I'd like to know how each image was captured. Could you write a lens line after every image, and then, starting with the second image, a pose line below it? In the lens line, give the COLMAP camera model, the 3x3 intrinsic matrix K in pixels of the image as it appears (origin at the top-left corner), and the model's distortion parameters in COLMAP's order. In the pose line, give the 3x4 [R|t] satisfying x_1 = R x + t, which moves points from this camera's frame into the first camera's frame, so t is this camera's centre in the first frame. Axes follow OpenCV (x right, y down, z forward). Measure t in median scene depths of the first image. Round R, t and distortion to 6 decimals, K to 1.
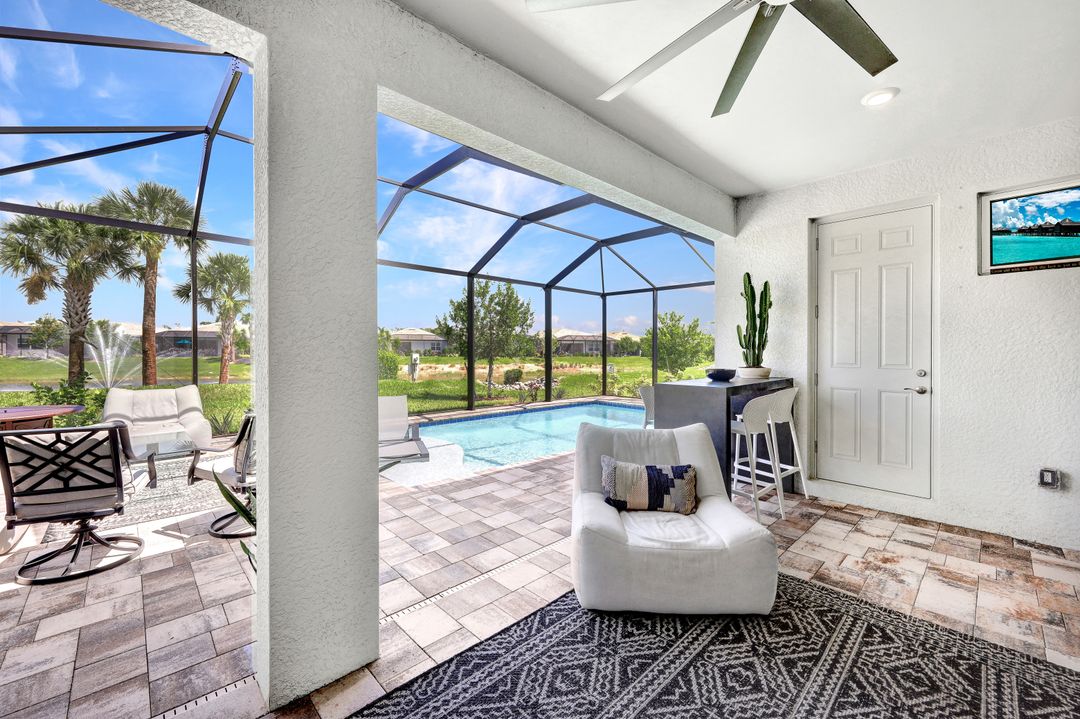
lens RADIAL K [[433.9, 0, 537.2], [0, 433.9, 351.3], [0, 0, 1]] dist [-0.000348, 0.000087]
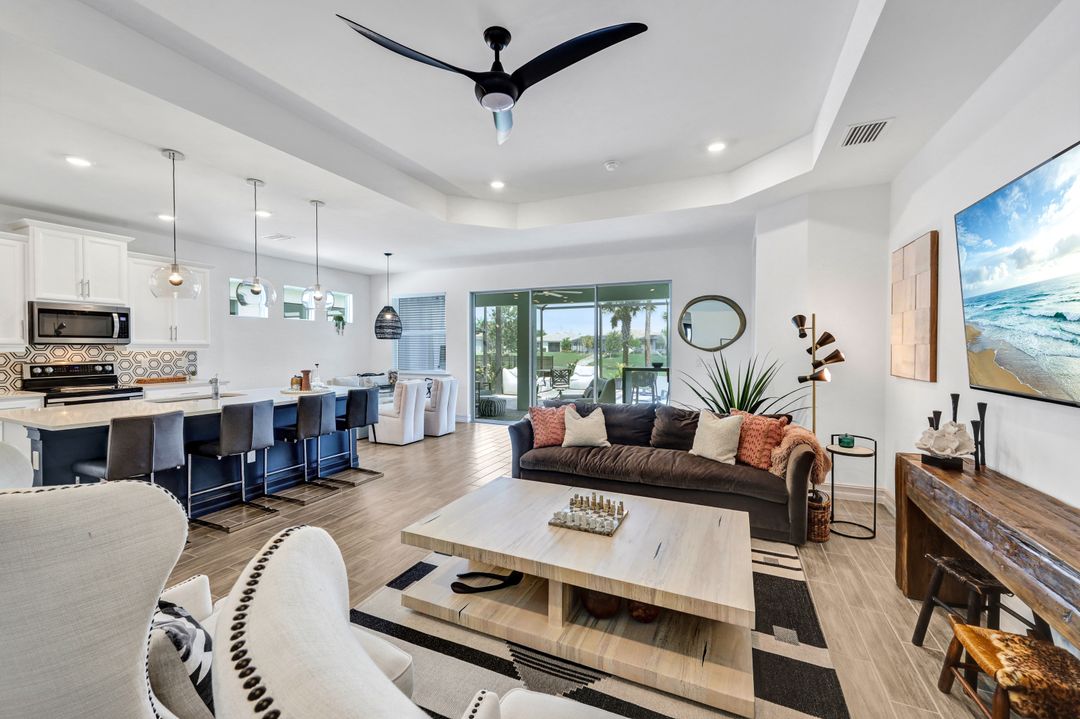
lens RADIAL K [[437.9, 0, 534.1], [0, 437.9, 349.5], [0, 0, 1]] dist [-0.004479, 0.000060]
pose [[0.364255, 0.003716, -0.931292, 0.949193], [-0.003867, 0.999989, 0.002477, -0.013775], [0.931291, 0.002698, 0.364265, -0.198819]]
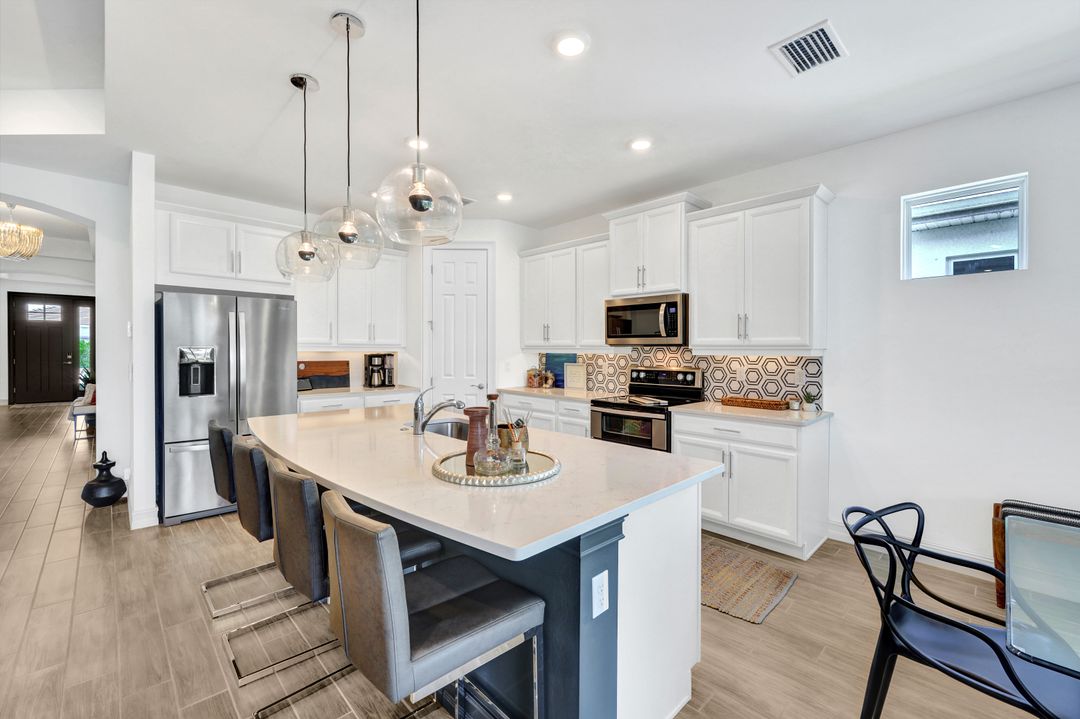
lens RADIAL K [[452.7, 0, 542.2], [0, 452.7, 356.7], [0, 0, 1]] dist [-0.000815, -0.000121]
pose [[-0.999957, -0.009154, -0.001536, 0.400473], [-0.009181, 0.999778, 0.018952, -0.013340], [0.001362, 0.018966, -0.999819, -0.077358]]
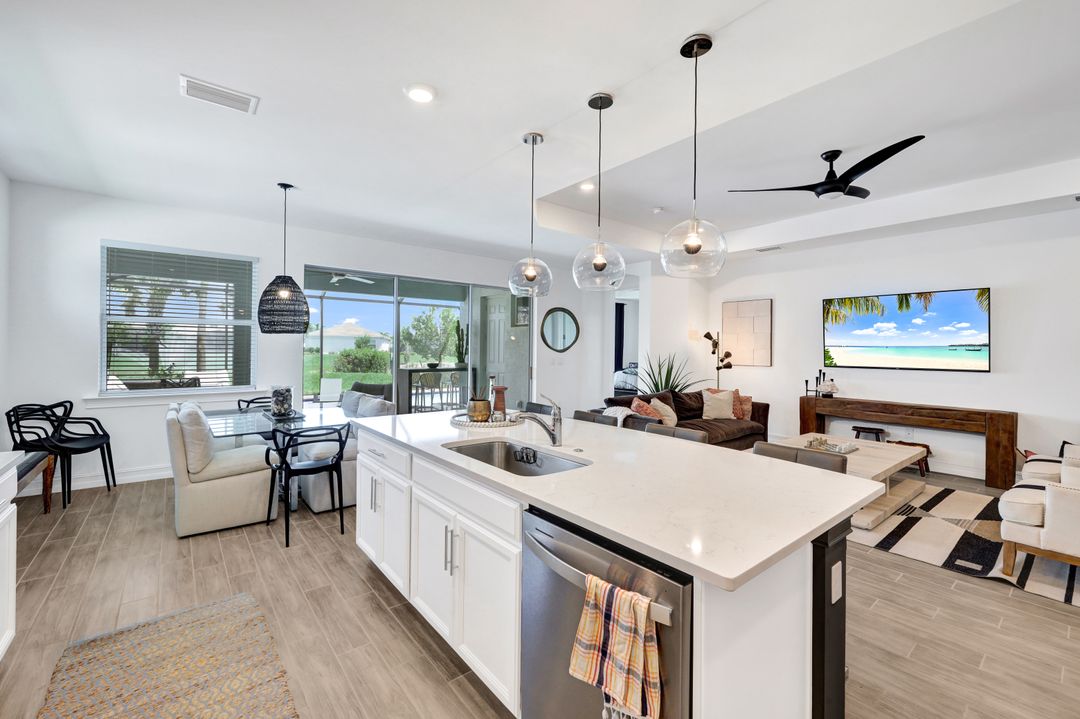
lens RADIAL K [[451.2, 0, 535.6], [0, 451.2, 343.8], [0, 0, 1]] dist [-0.002071, -0.000137]
pose [[0.995982, 0.006151, -0.089337, 0.477966], [-0.007405, 0.999879, -0.013709, -0.014198], [0.089242, 0.014315, 0.995907, -0.552739]]
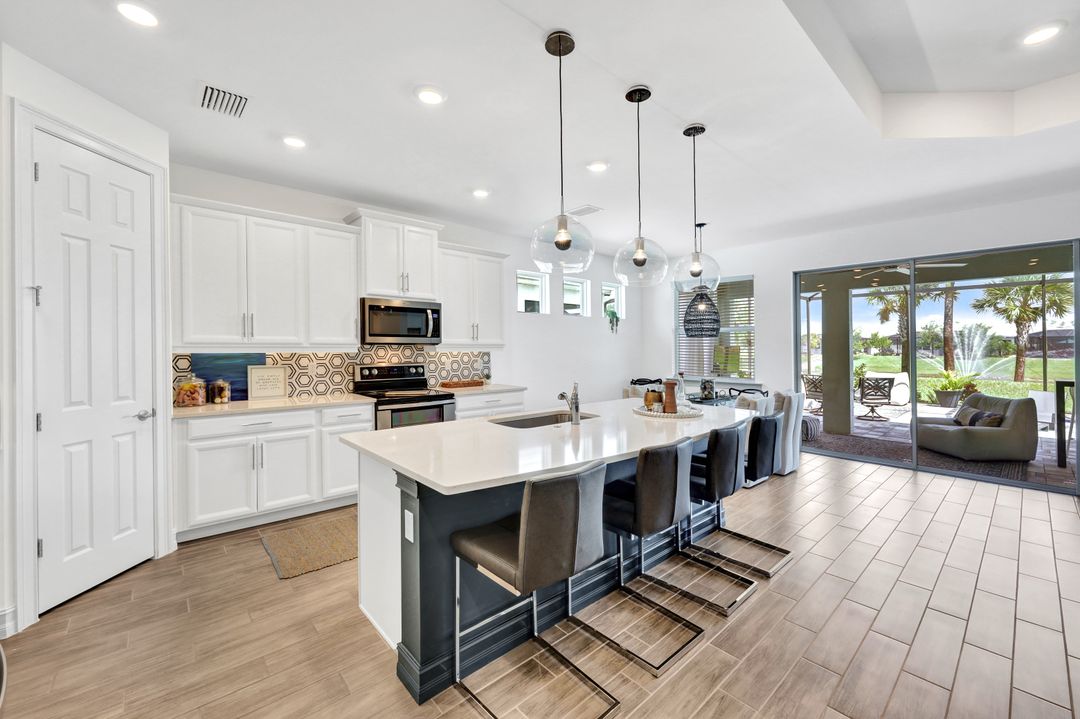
lens RADIAL K [[434.6, 0, 537.1], [0, 434.6, 346.1], [0, 0, 1]] dist [-0.001888, -0.000195]
pose [[-0.042433, -0.003775, -0.999092, 0.744004], [-0.005747, 0.999977, -0.003535, -0.013726], [0.999083, 0.005592, -0.042453, -0.337606]]
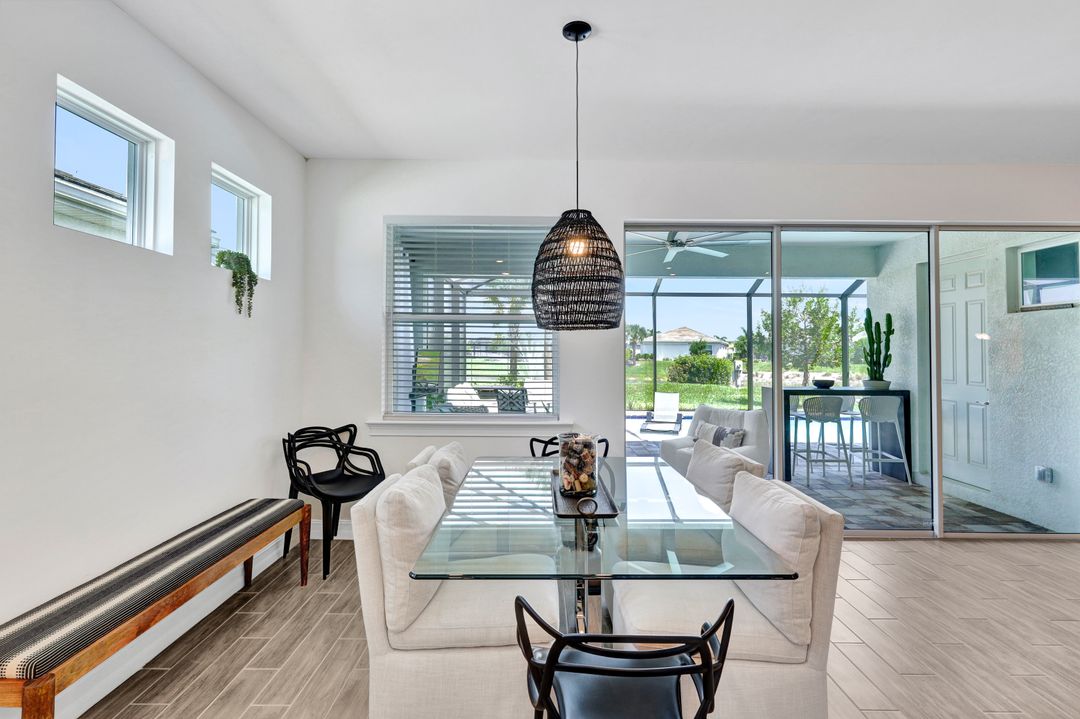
lens RADIAL K [[494.5, 0, 541.6], [0, 494.5, 339.9], [0, 0, 1]] dist [0.002612, 0.000266]
pose [[0.725403, -0.014405, -0.688174, 0.351100], [-0.006864, 0.999580, -0.028158, -0.016208], [0.688290, 0.025149, 0.724999, -0.332637]]
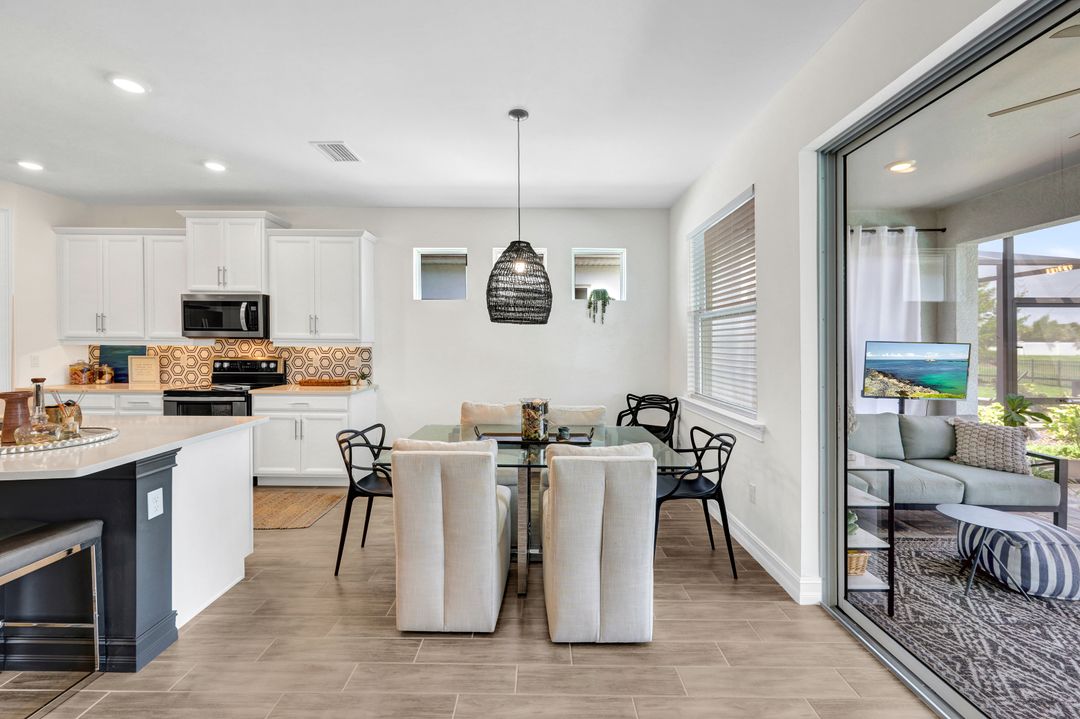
lens RADIAL K [[433.5, 0, 541.4], [0, 433.5, 349.4], [0, 0, 1]] dist [-0.000270, 0.000035]
pose [[-0.692841, -0.001414, -0.721089, 0.402597], [-0.012392, 0.999874, 0.009945, -0.013390], [0.720983, 0.015826, -0.692772, 0.047049]]
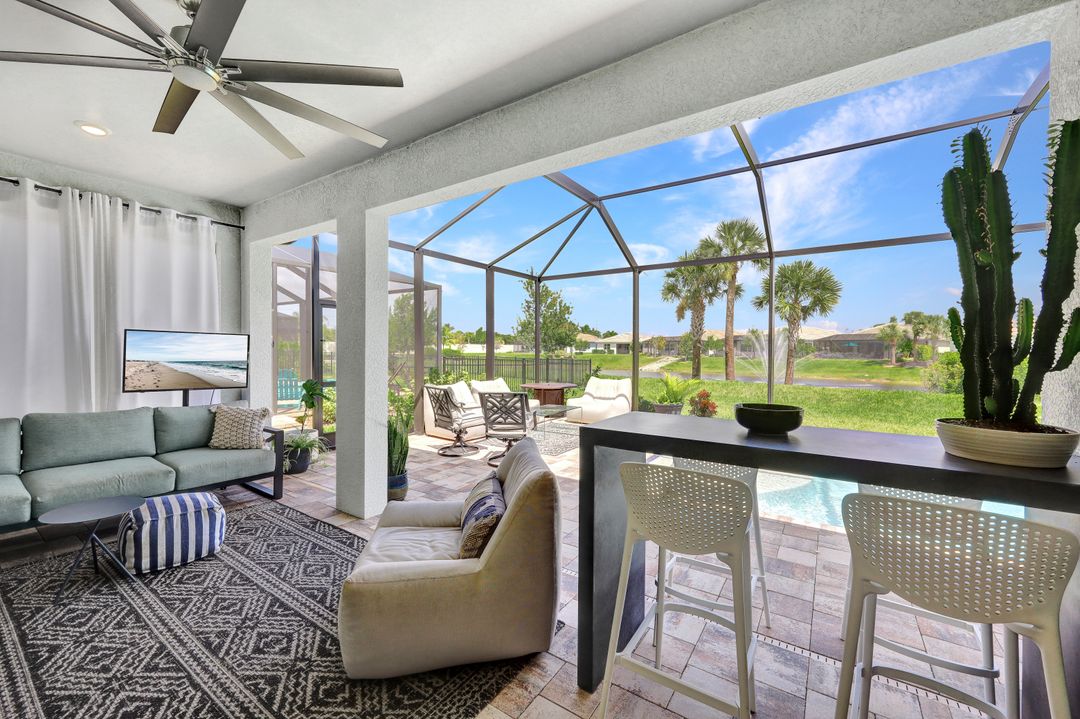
lens RADIAL K [[433.5, 0, 541.4], [0, 433.5, 349.4], [0, 0, 1]] dist [-0.000270, 0.000035]
pose [[0.211579, 0.000601, -0.977361, 0.321777], [-0.009006, 0.999959, -0.001334, -0.006150], [0.977319, 0.009084, 0.211575, 0.266258]]
